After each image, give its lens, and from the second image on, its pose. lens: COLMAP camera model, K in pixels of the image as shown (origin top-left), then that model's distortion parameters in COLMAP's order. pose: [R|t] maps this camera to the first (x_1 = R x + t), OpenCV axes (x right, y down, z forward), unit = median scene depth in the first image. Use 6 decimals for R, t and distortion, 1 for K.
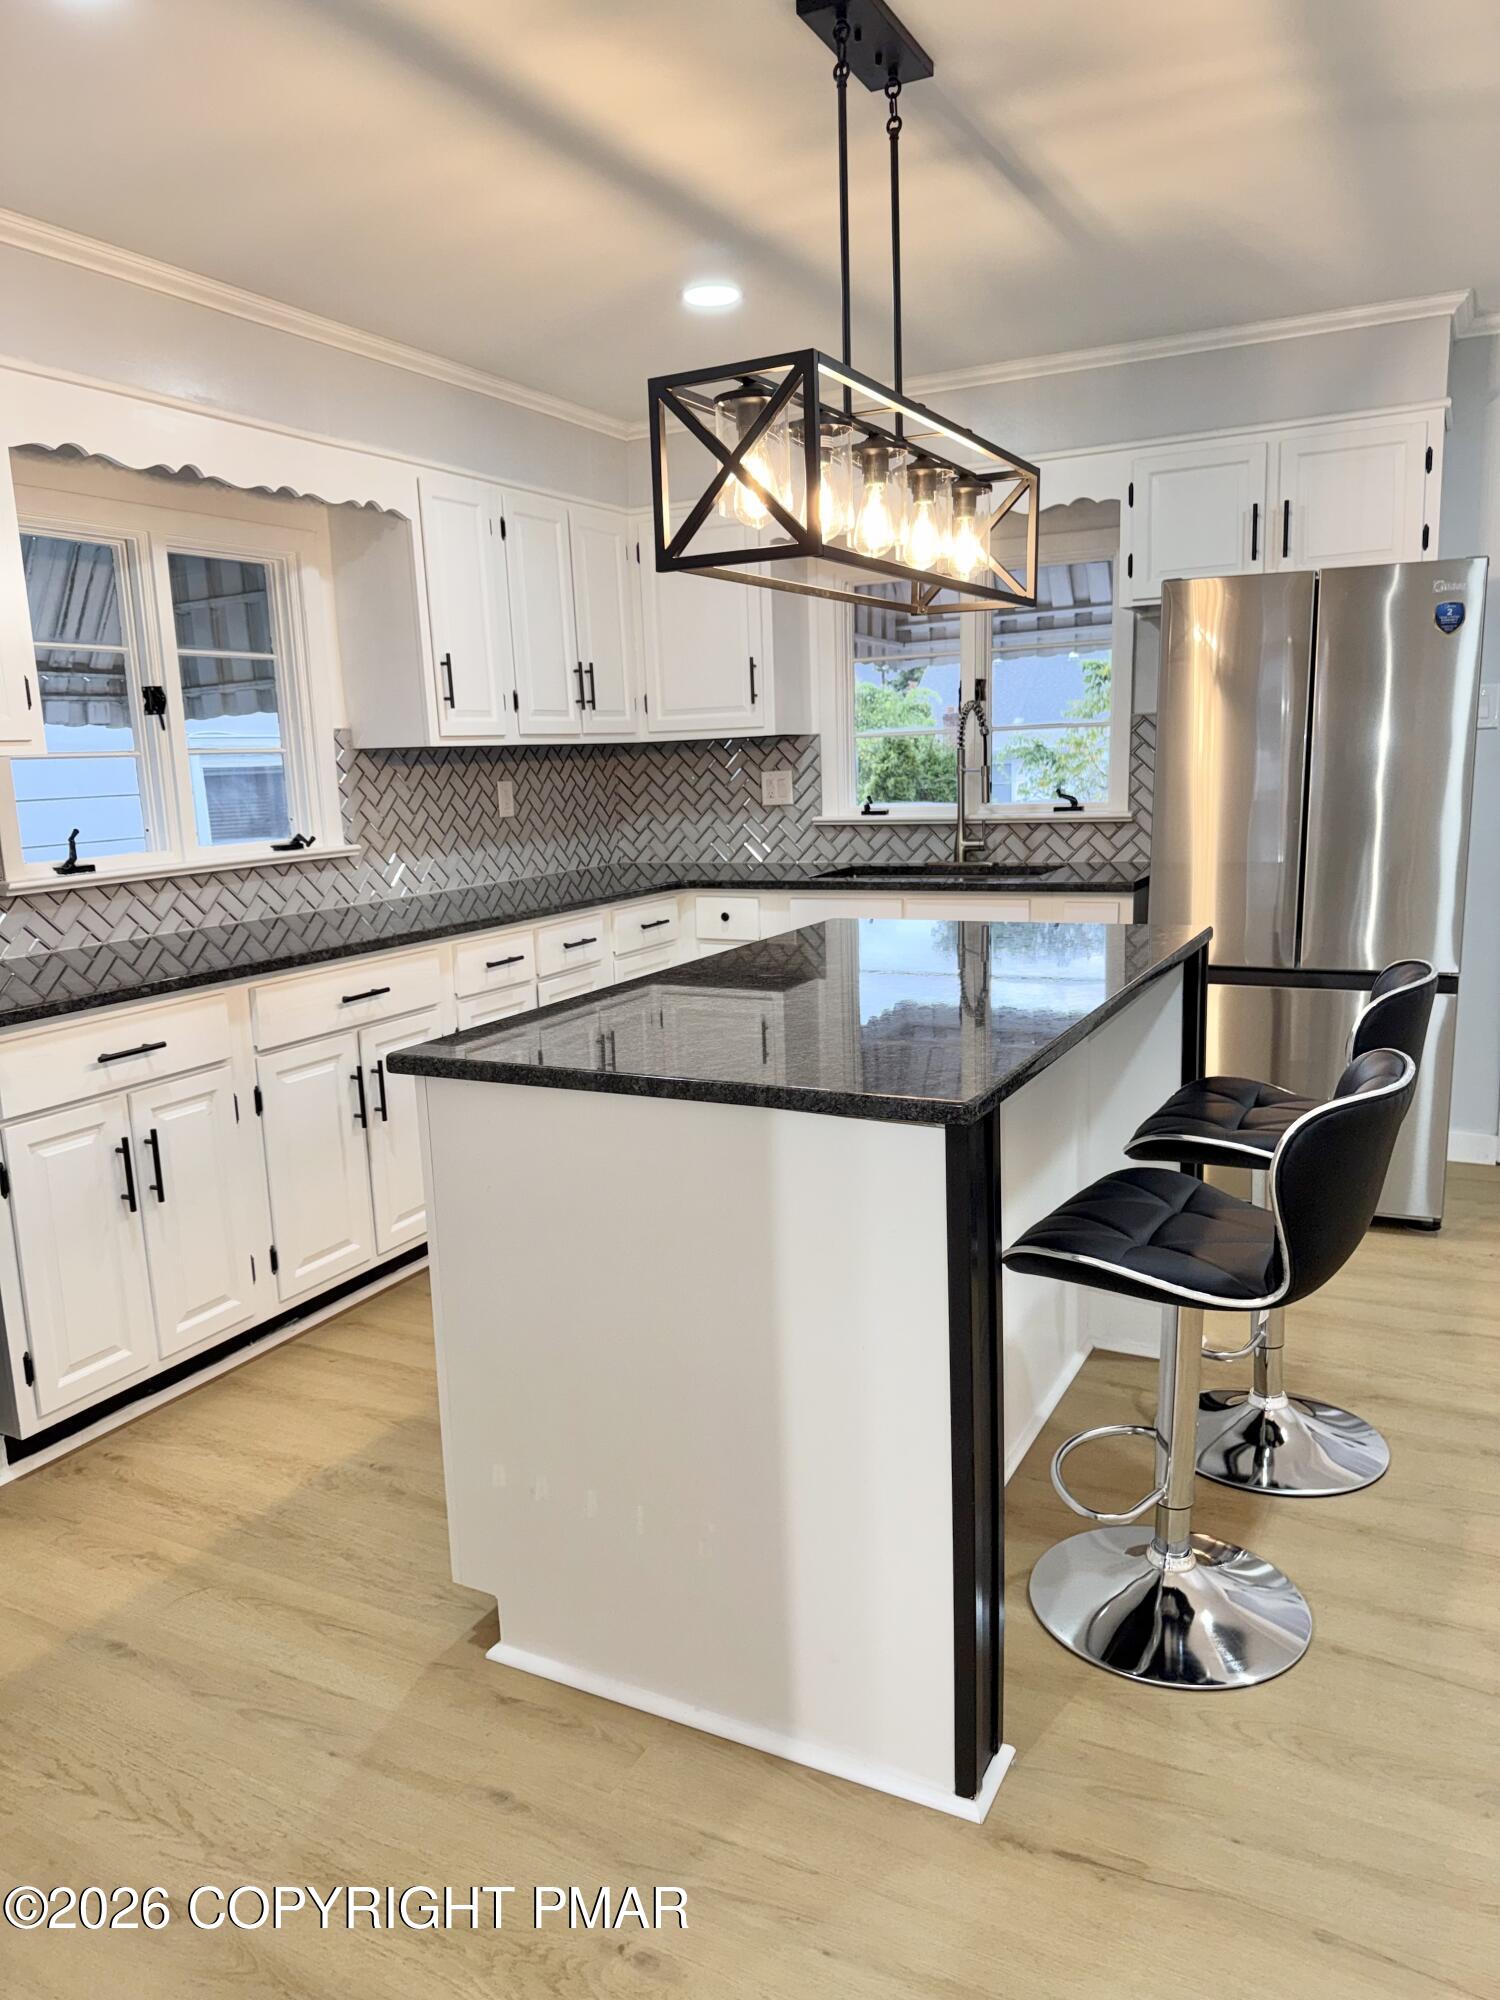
lens RADIAL K [[1404.8, 0, 718.3], [0, 1404.8, 1015.0], [0, 0, 1]] dist [0.050536, -0.057724]
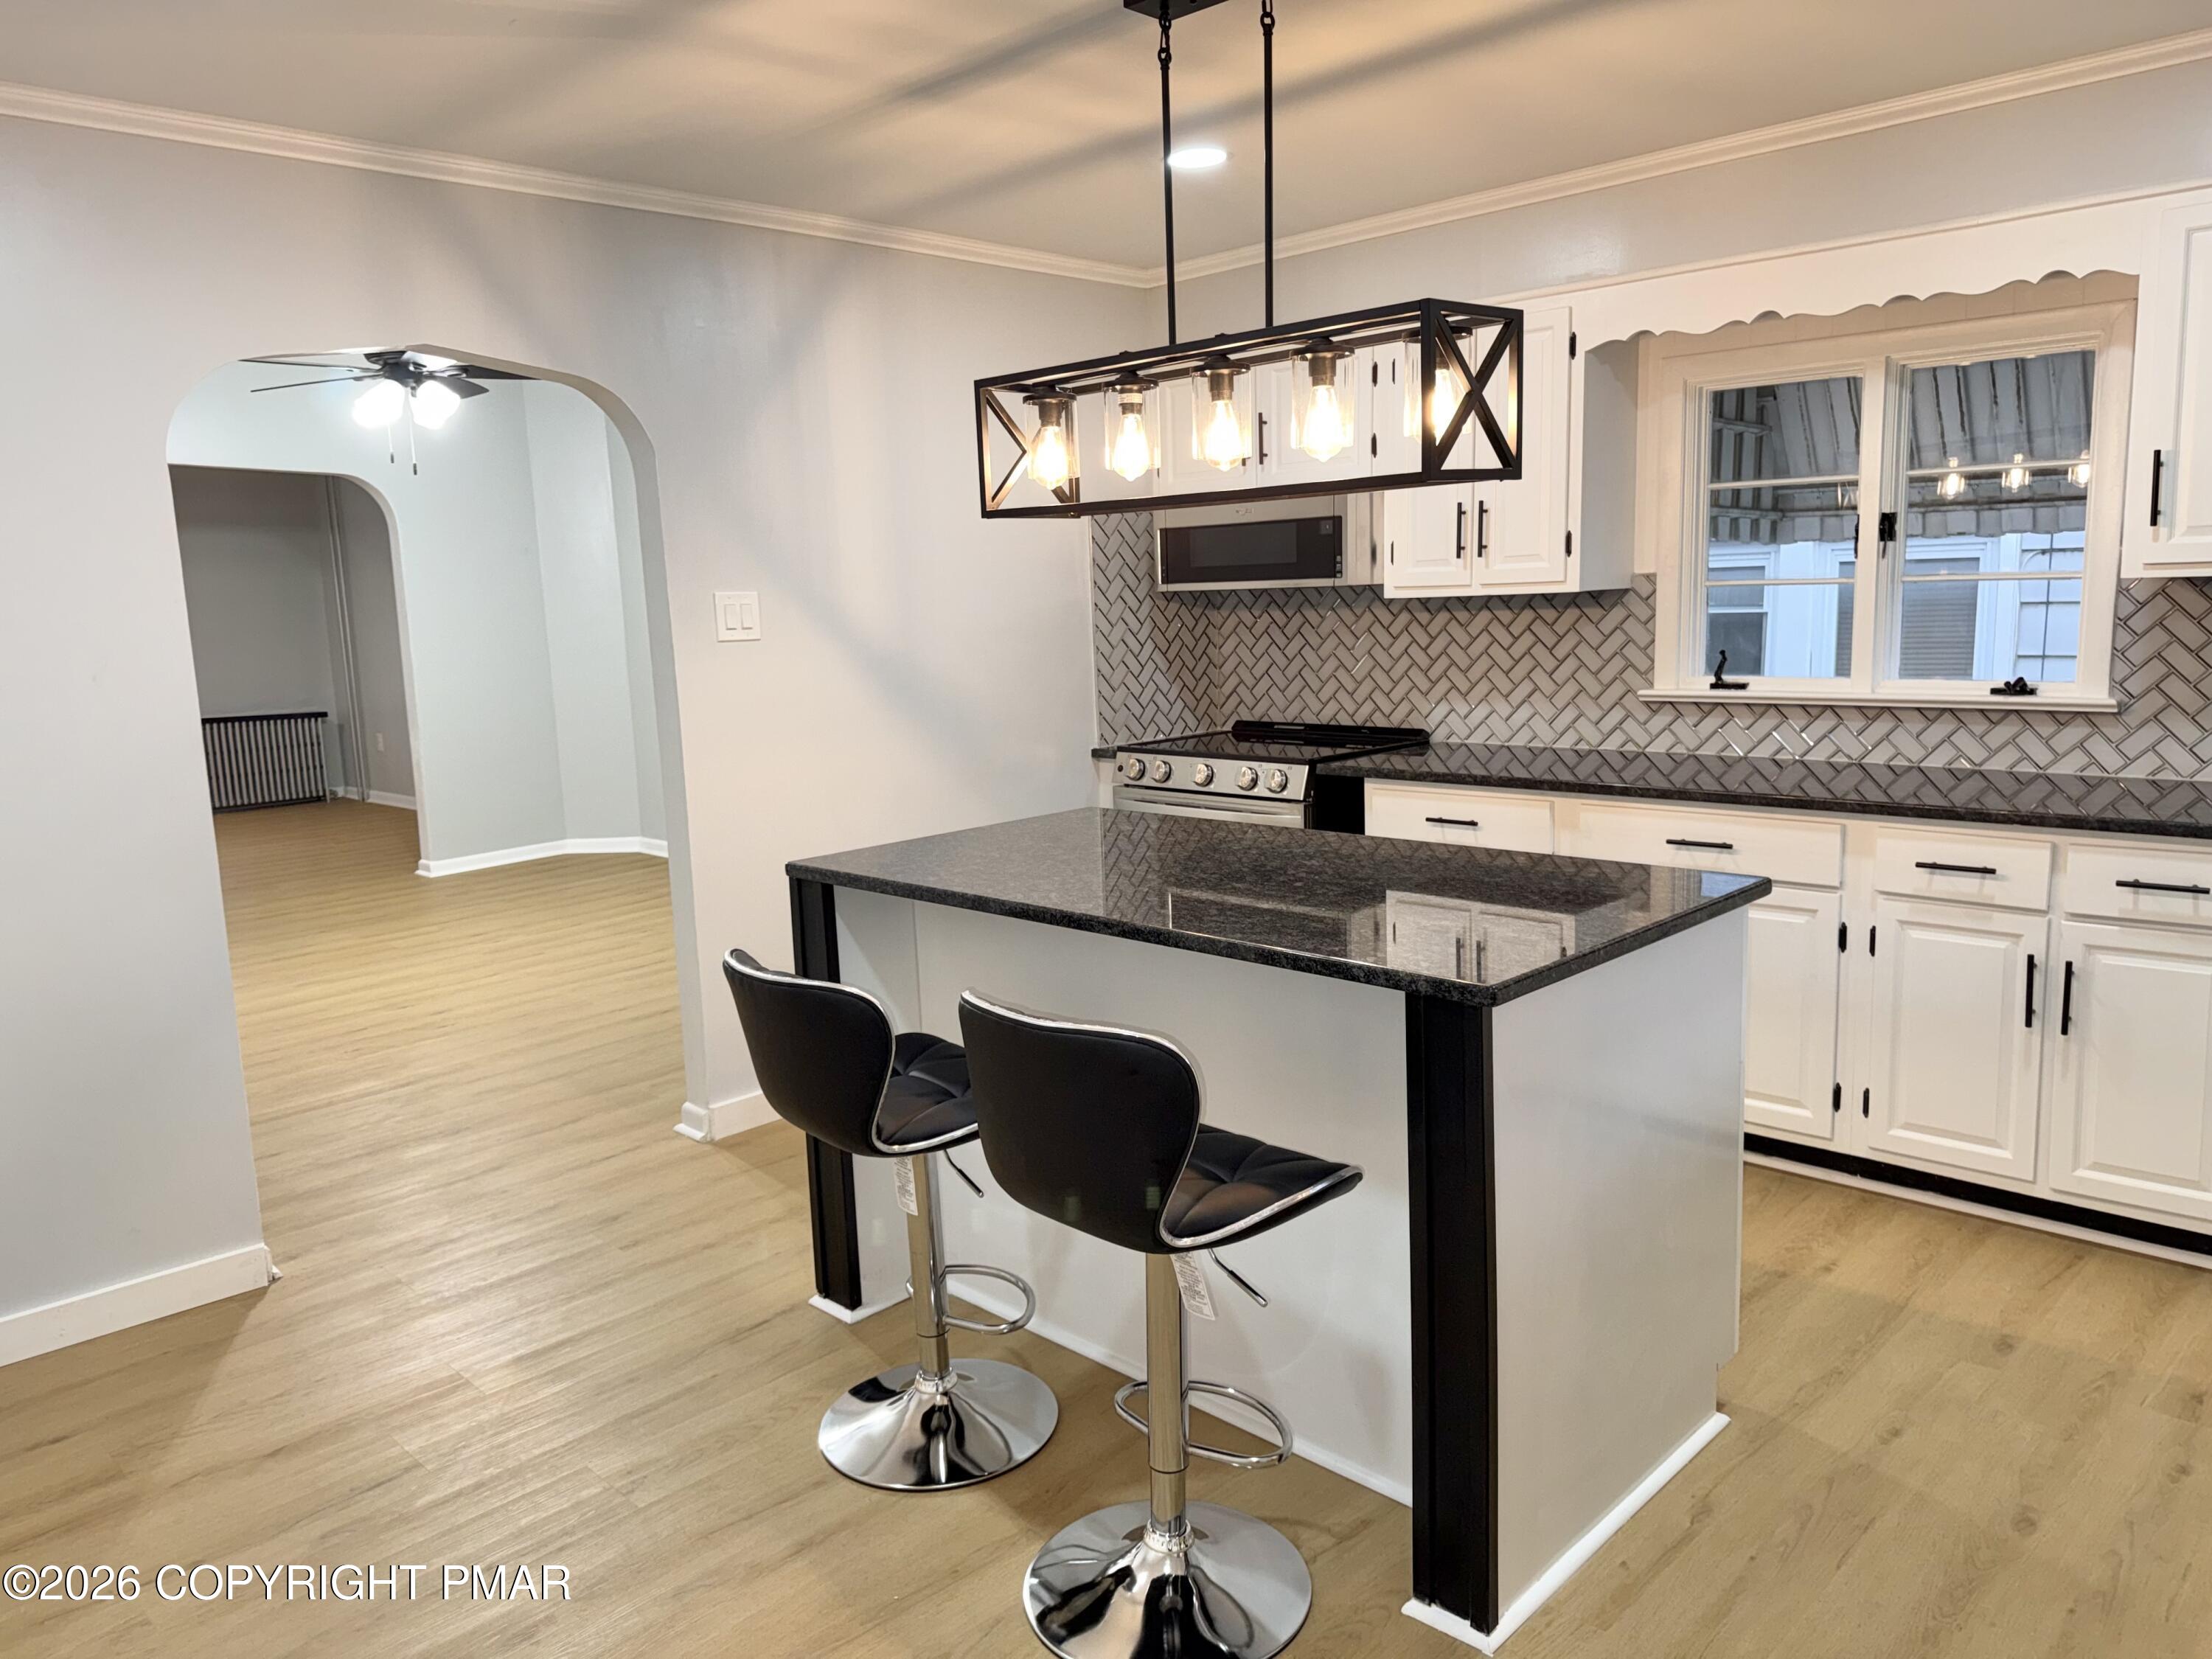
lens RADIAL K [[1553.7, 0, 1091.3], [0, 1553.7, 840.3], [0, 0, 1]] dist [0.050536, -0.057724]
pose [[-0.284939, 0.208239, -0.935653, 0.714205], [-0.127241, 0.959262, 0.252243, -0.191776], [0.950063, 0.190928, -0.246835, 0.698178]]
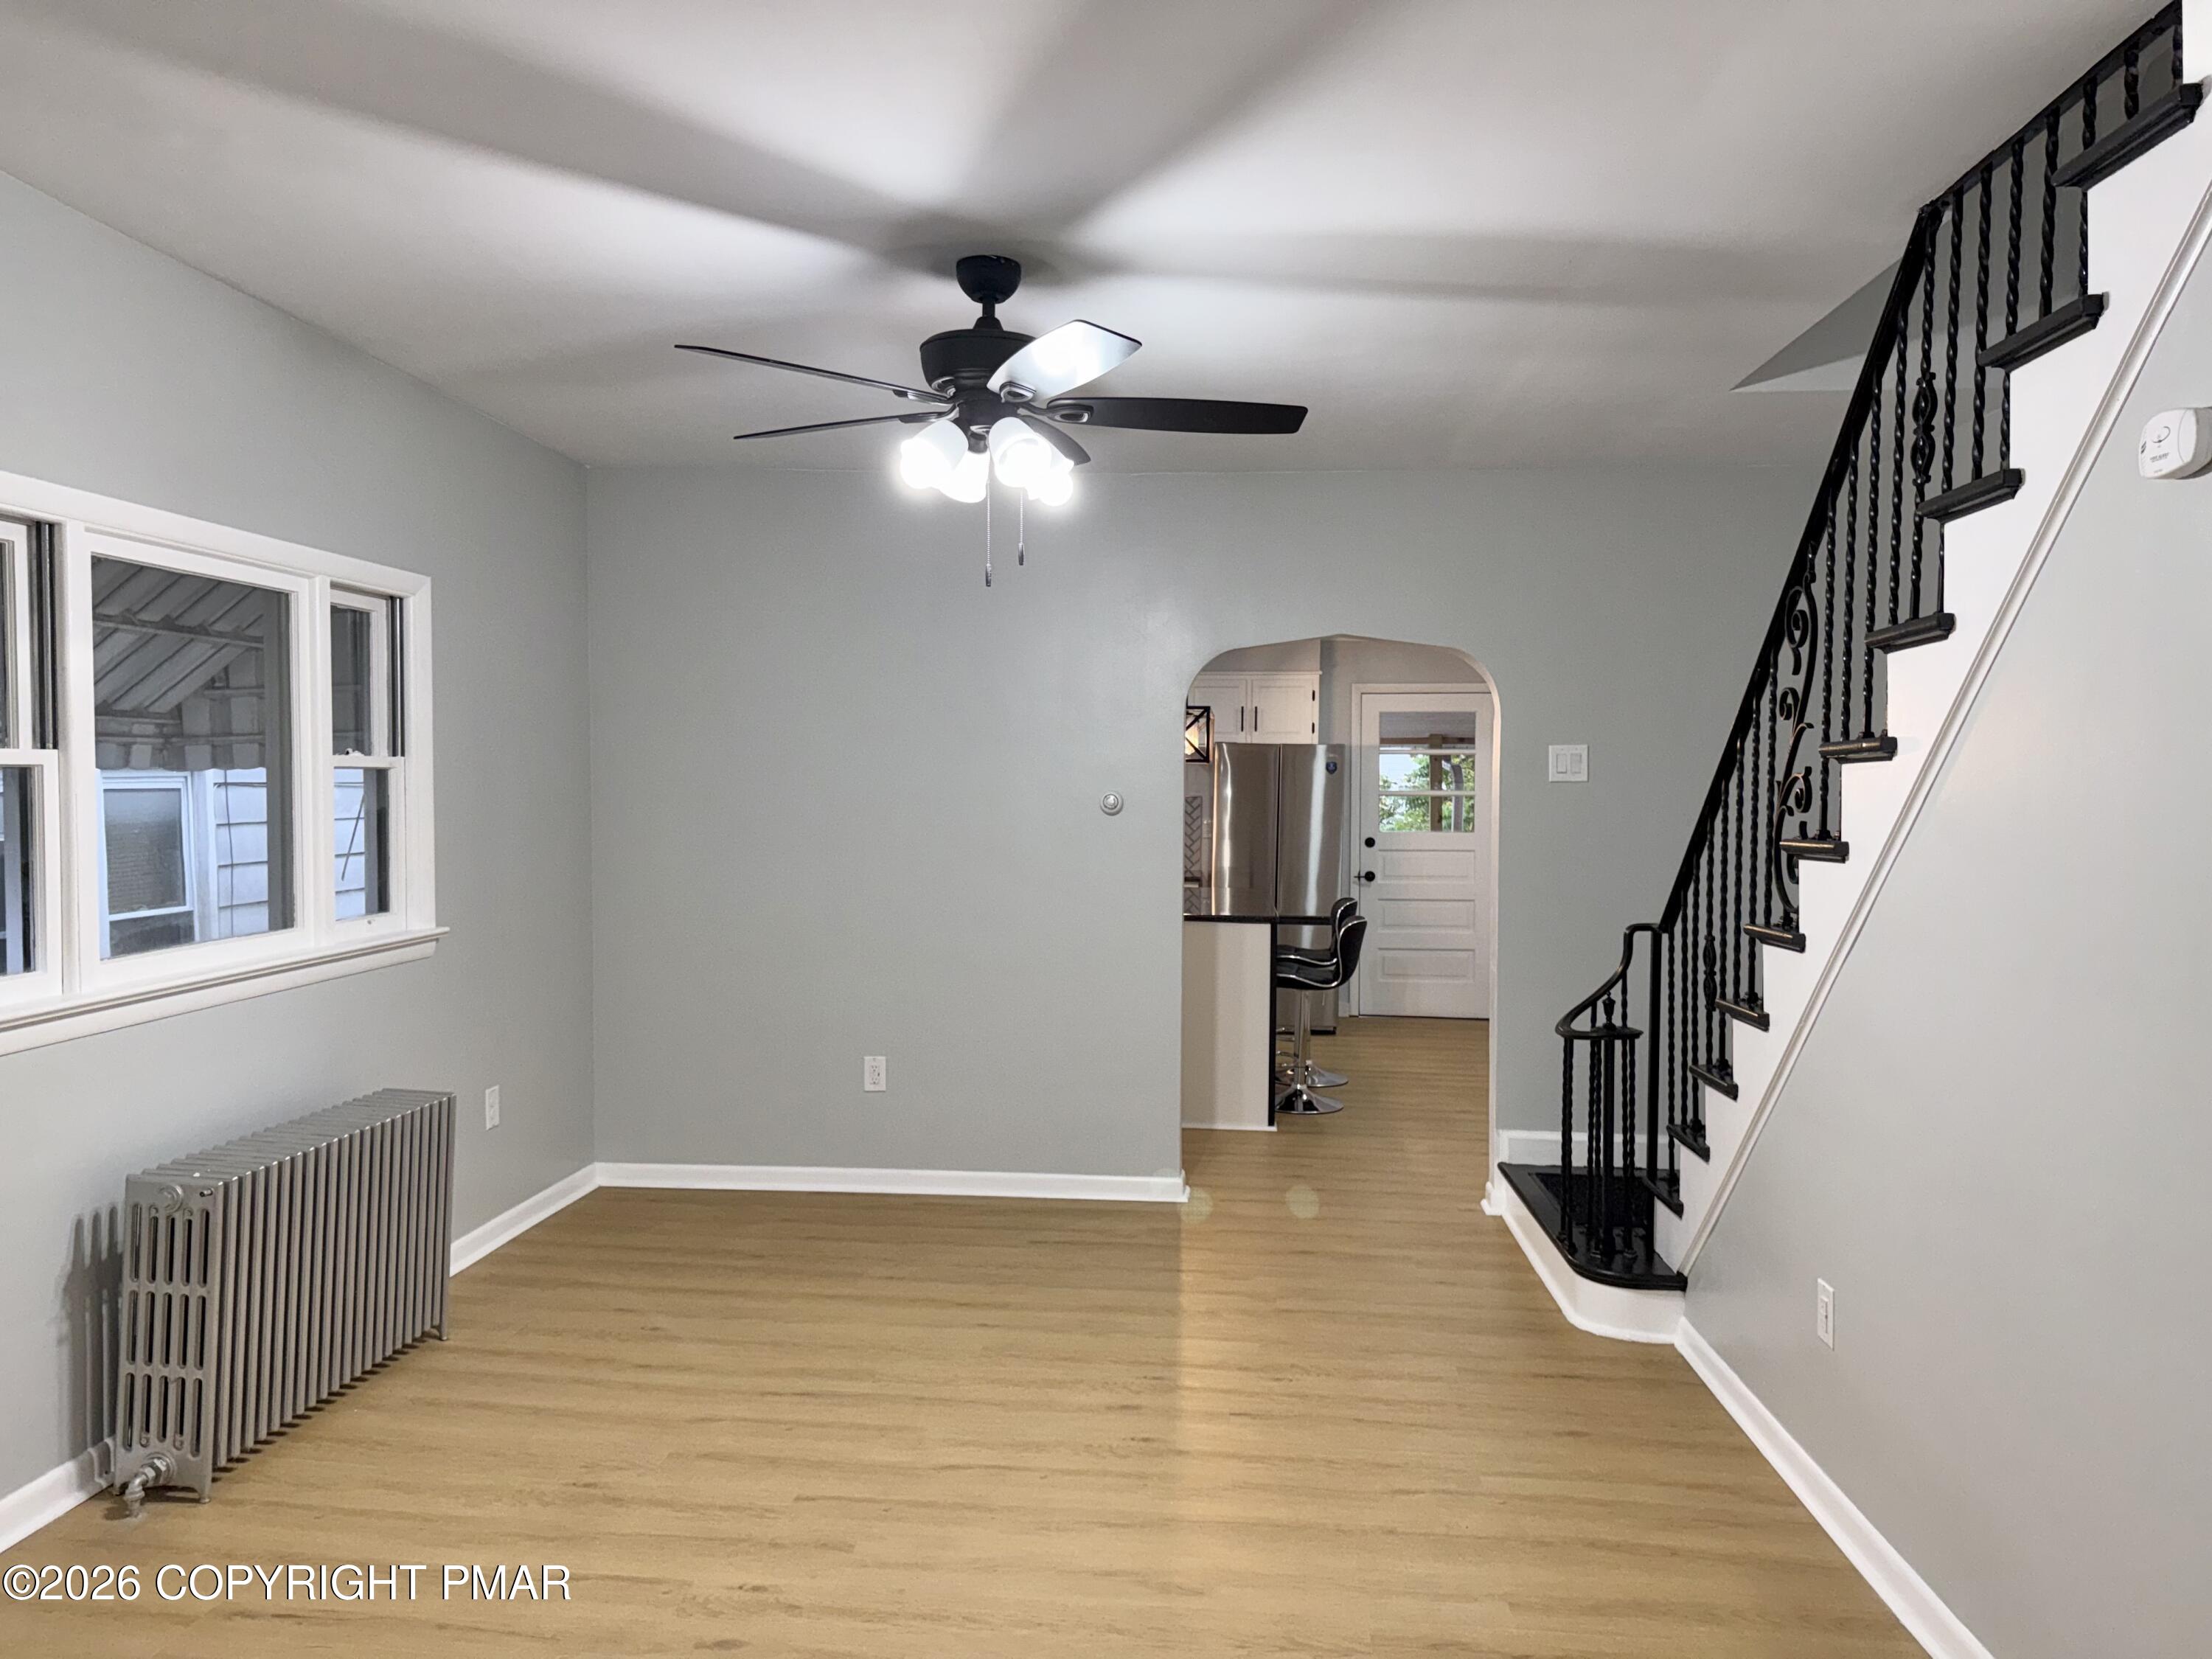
lens RADIAL K [[1553.7, 0, 1126.2], [0, 1553.7, 838.4], [0, 0, 1]] dist [0.050536, -0.057724]
pose [[0.907301, 0.032679, 0.419209, -0.741886], [0.029012, 0.989734, -0.139946, 0.161762], [-0.419479, 0.139135, 0.897039, -0.989914]]
